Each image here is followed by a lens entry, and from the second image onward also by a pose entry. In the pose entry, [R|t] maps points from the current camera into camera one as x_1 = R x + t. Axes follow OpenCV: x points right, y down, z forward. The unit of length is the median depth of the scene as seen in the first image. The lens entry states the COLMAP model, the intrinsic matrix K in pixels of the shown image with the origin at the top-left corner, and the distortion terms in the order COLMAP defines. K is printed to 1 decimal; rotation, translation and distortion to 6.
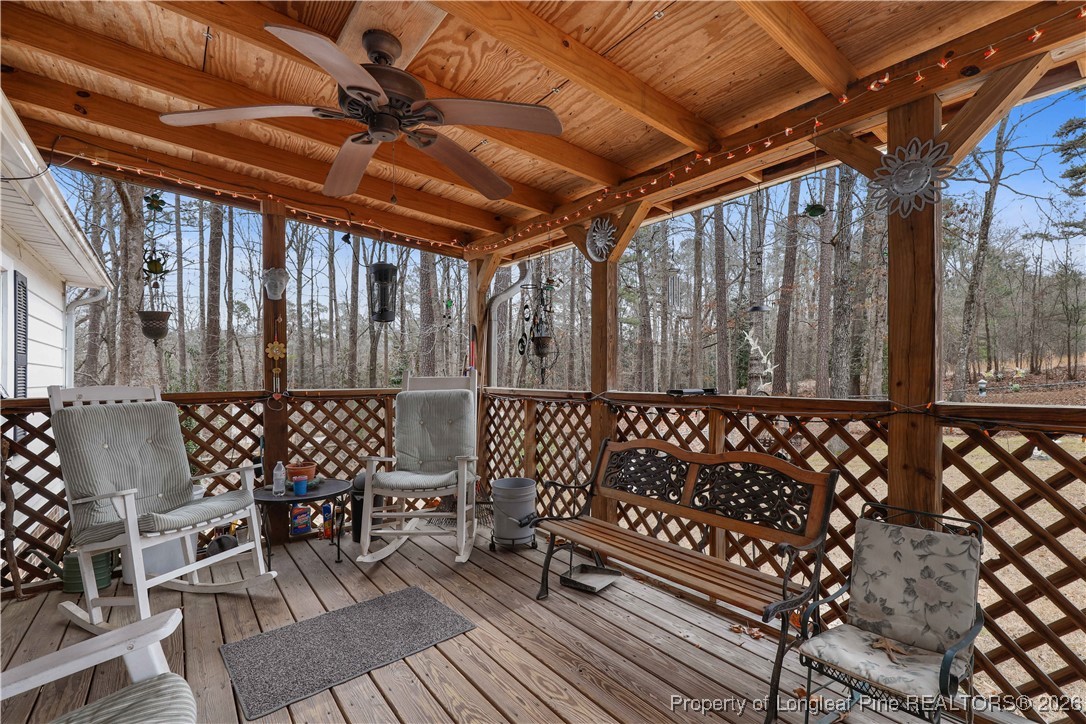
lens RADIAL K [[499.4, 0, 550.4], [0, 499.4, 369.4], [0, 0, 1]] dist [0.001791, 0.000559]
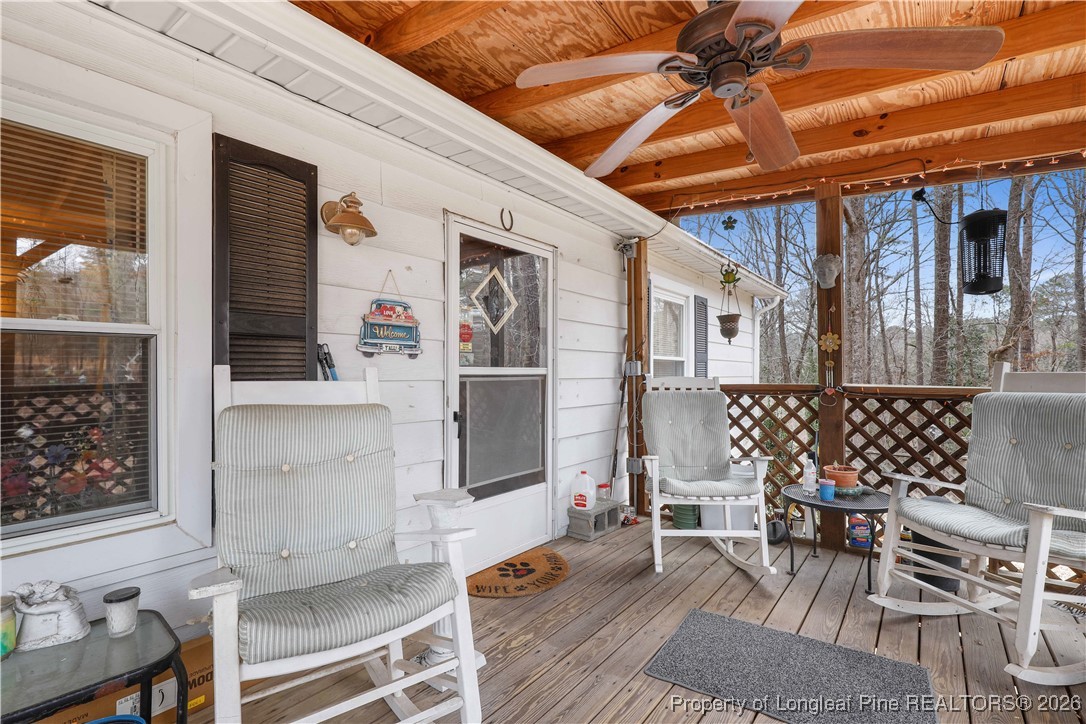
lens RADIAL K [[499.4, 0, 548.1], [0, 499.4, 364.5], [0, 0, 1]] dist [0.001791, 0.000559]
pose [[0.263286, -0.007855, -0.964686, 0.220812], [0.010507, 0.999931, -0.005274, 0.003521], [0.964661, -0.008748, 0.263350, 0.248438]]
